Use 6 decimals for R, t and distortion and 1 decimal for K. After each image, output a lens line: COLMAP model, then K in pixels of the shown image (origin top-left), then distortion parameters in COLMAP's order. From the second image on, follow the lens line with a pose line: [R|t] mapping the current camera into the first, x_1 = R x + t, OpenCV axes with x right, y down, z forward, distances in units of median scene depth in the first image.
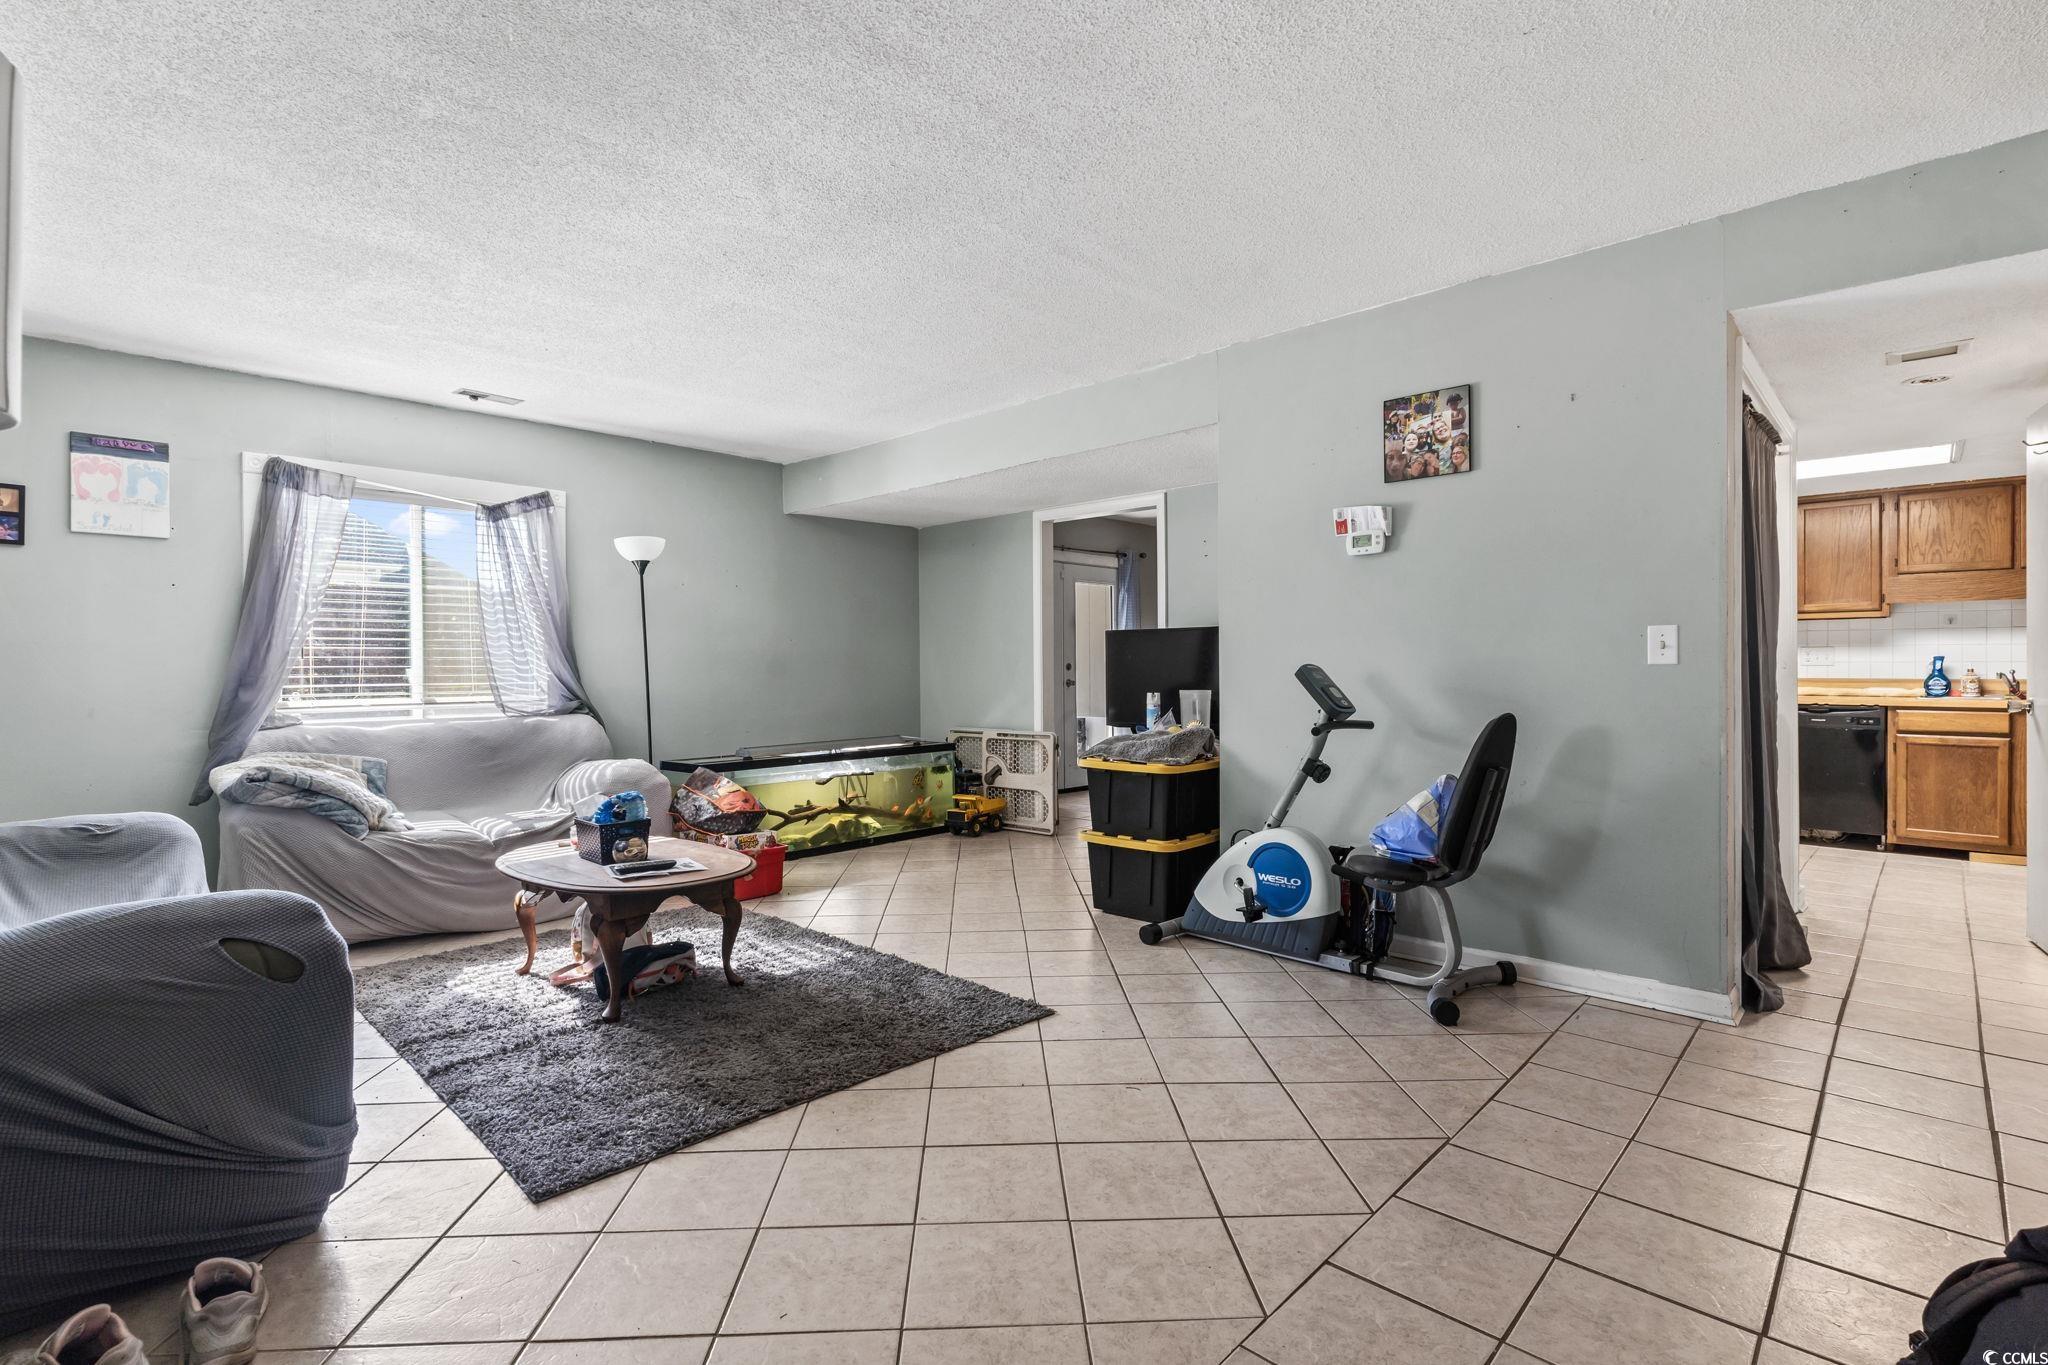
lens RADIAL K [[964.1, 0, 1020.9], [0, 964.1, 673.4], [0, 0, 1]] dist [-0.000768, 0.000063]
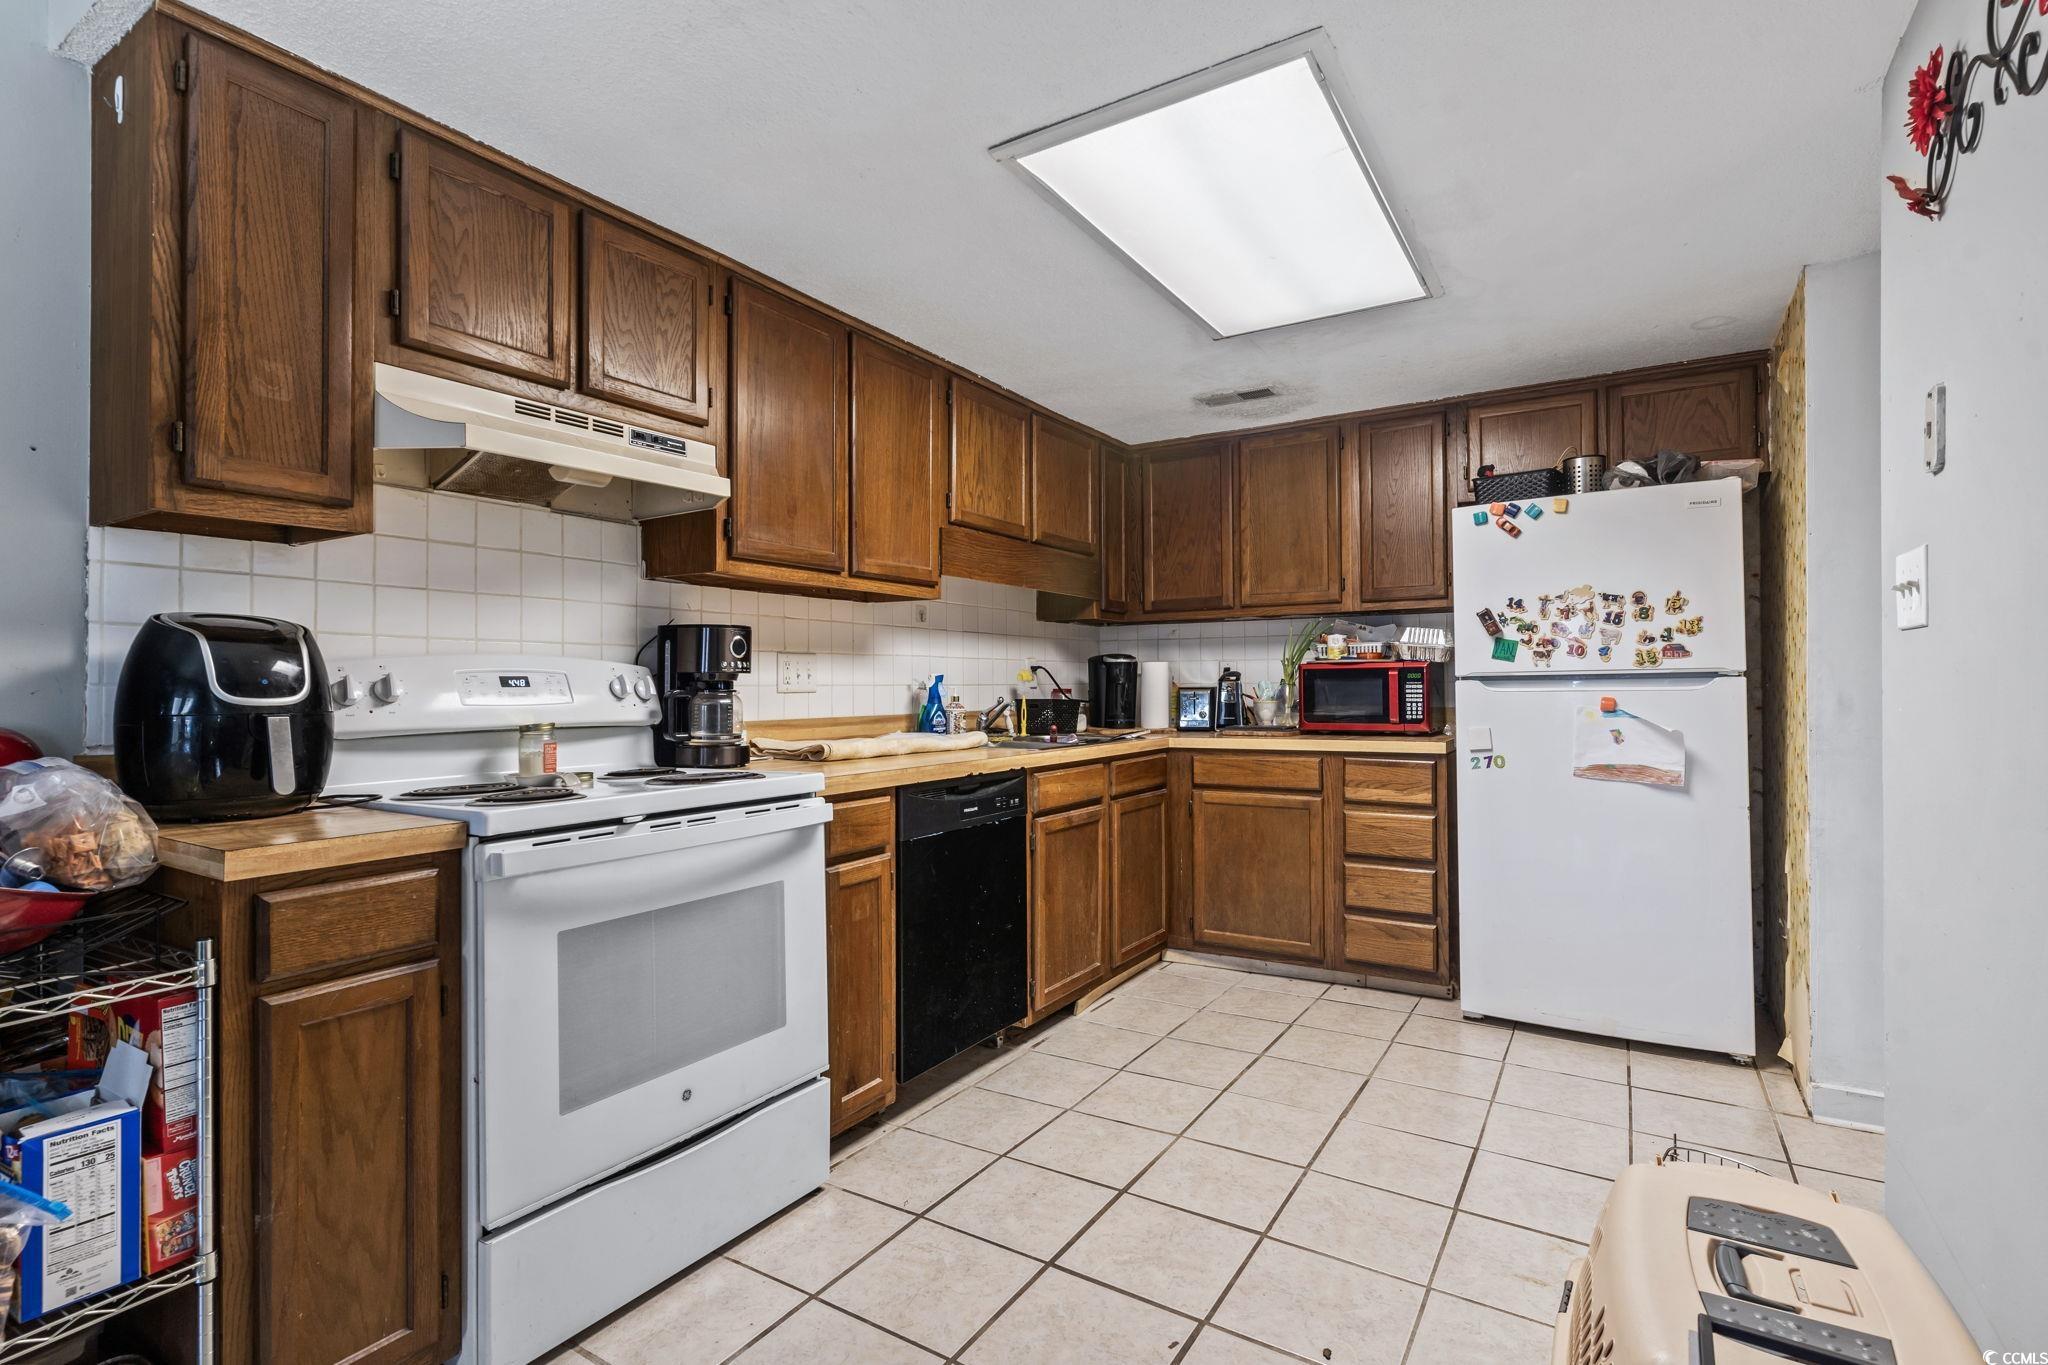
lens RADIAL K [[964.1, 0, 1015.2], [0, 964.1, 679.9], [0, 0, 1]] dist [-0.000768, 0.000063]
pose [[-0.189182, 0.007995, 0.981910, 0.382718], [0.013935, 0.999888, -0.005456, -0.011386], [-0.981843, 0.012651, -0.189272, 1.110272]]
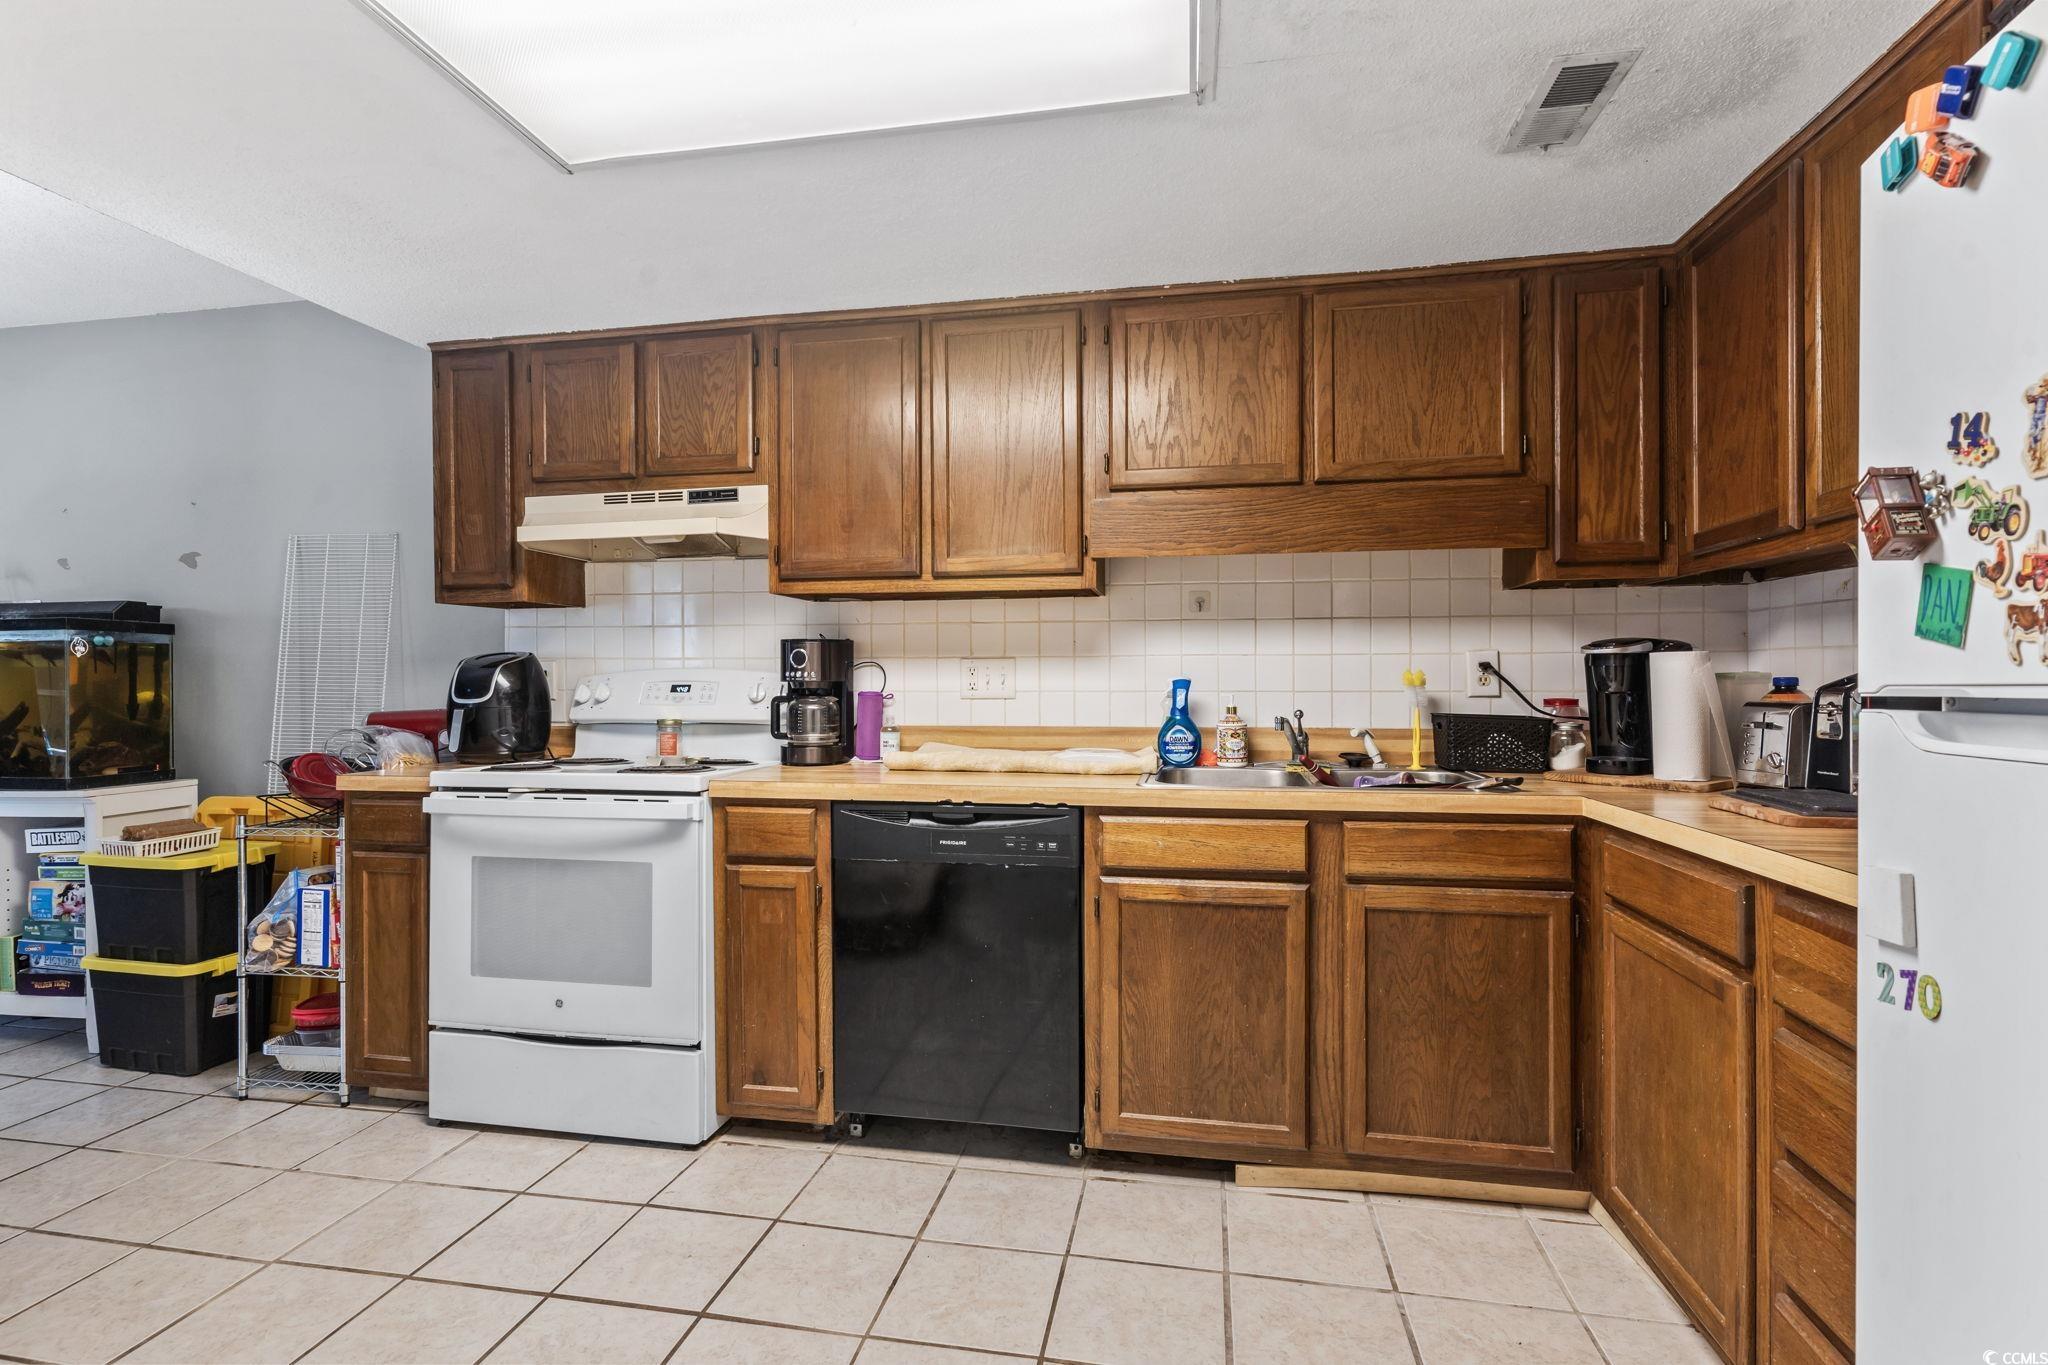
lens RADIAL K [[964.1, 0, 1024.9], [0, 964.1, 684.6], [0, 0, 1]] dist [-0.000768, 0.000063]
pose [[0.836914, -0.003986, 0.547320, 0.663361], [0.006046, 0.999980, -0.001962, -0.015576], [-0.547301, 0.004951, 0.836921, 0.681742]]
